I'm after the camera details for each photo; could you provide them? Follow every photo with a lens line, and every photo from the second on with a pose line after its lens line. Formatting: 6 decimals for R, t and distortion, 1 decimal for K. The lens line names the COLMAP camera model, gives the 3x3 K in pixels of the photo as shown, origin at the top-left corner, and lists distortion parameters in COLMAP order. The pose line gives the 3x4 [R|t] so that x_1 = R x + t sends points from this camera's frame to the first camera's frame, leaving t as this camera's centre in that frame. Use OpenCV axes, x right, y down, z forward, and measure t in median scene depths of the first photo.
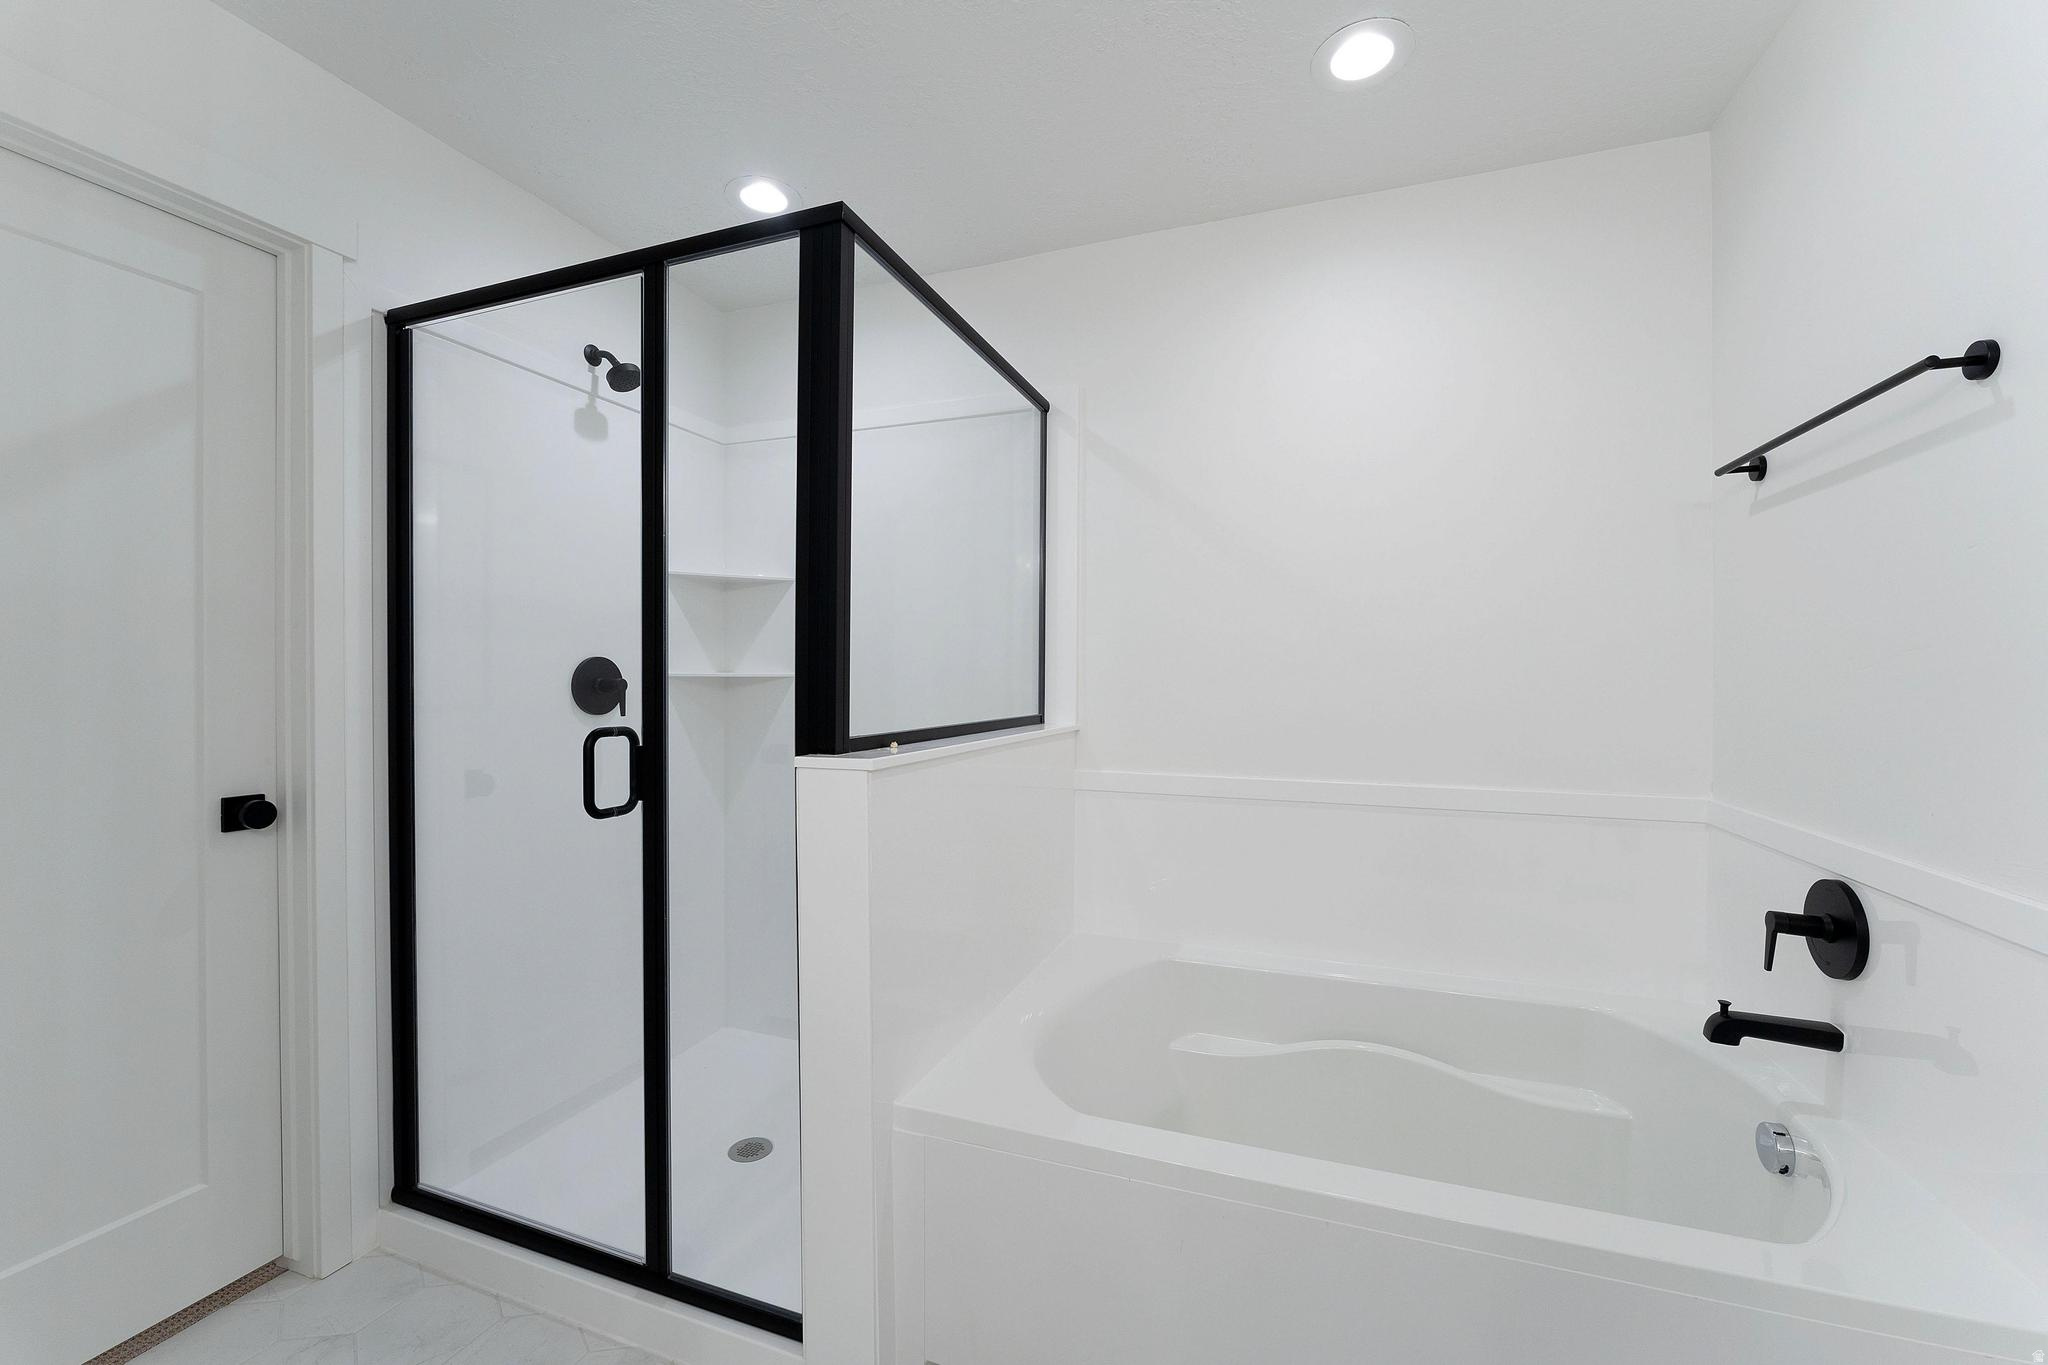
lens RADIAL K [[831.9, 0, 1024.0], [0, 831.9, 682.5], [0, 0, 1]] dist [-0.001250, -0.000139]
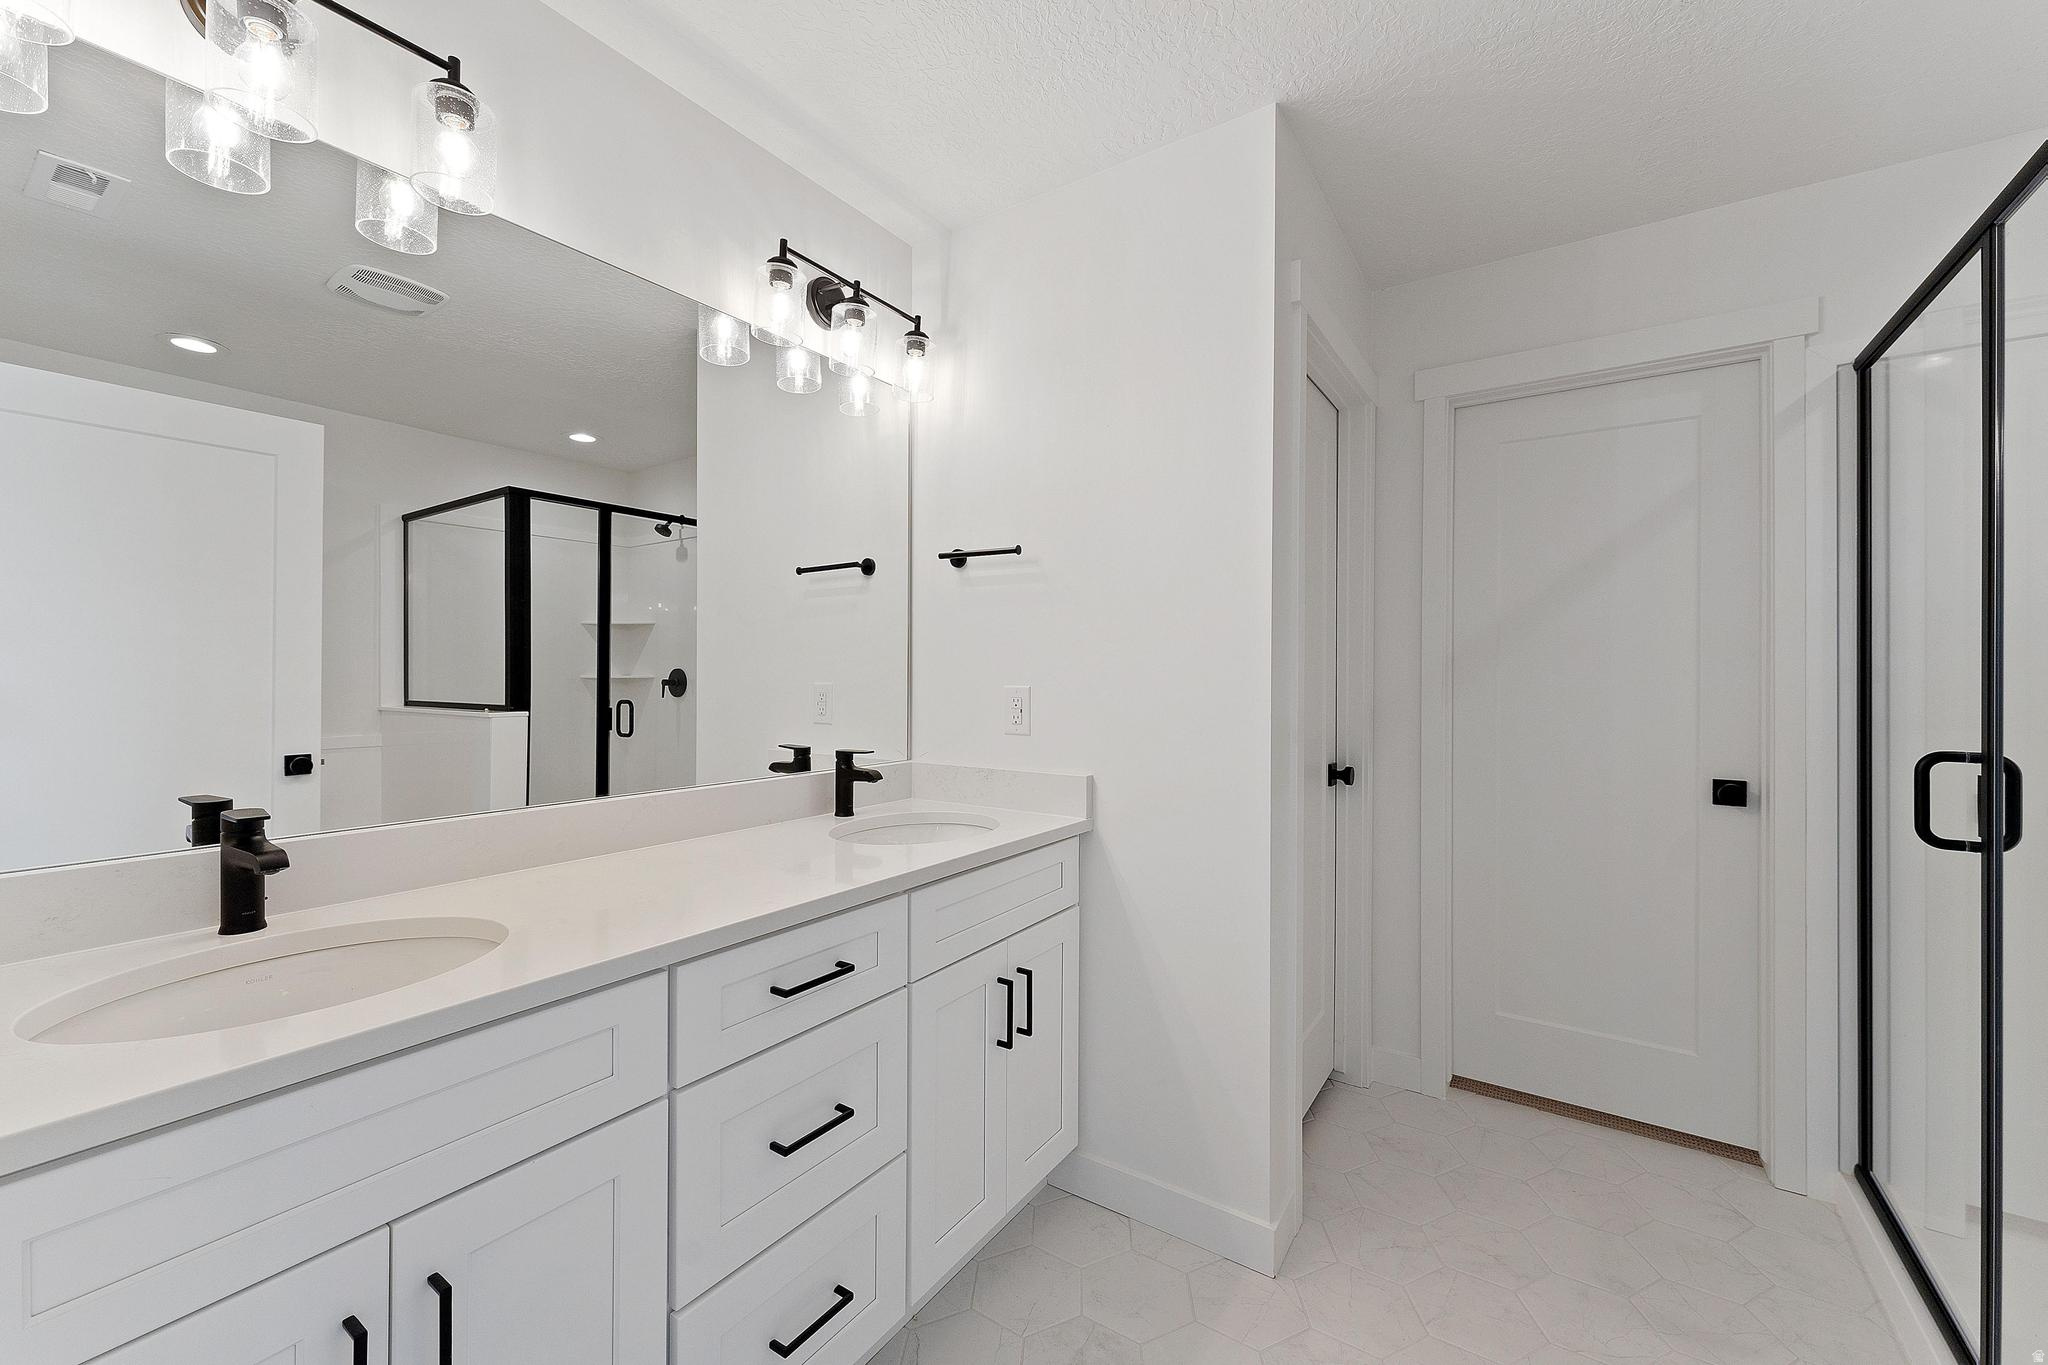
lens RADIAL K [[815.1, 0, 1017.3], [0, 815.1, 677.4], [0, 0, 1]] dist [0.001542, 0.000523]
pose [[-0.226257, 0.004646, -0.974057, 0.576641], [-0.015455, 0.999846, 0.008359, -0.020376], [0.973945, 0.016945, -0.226150, 0.181355]]
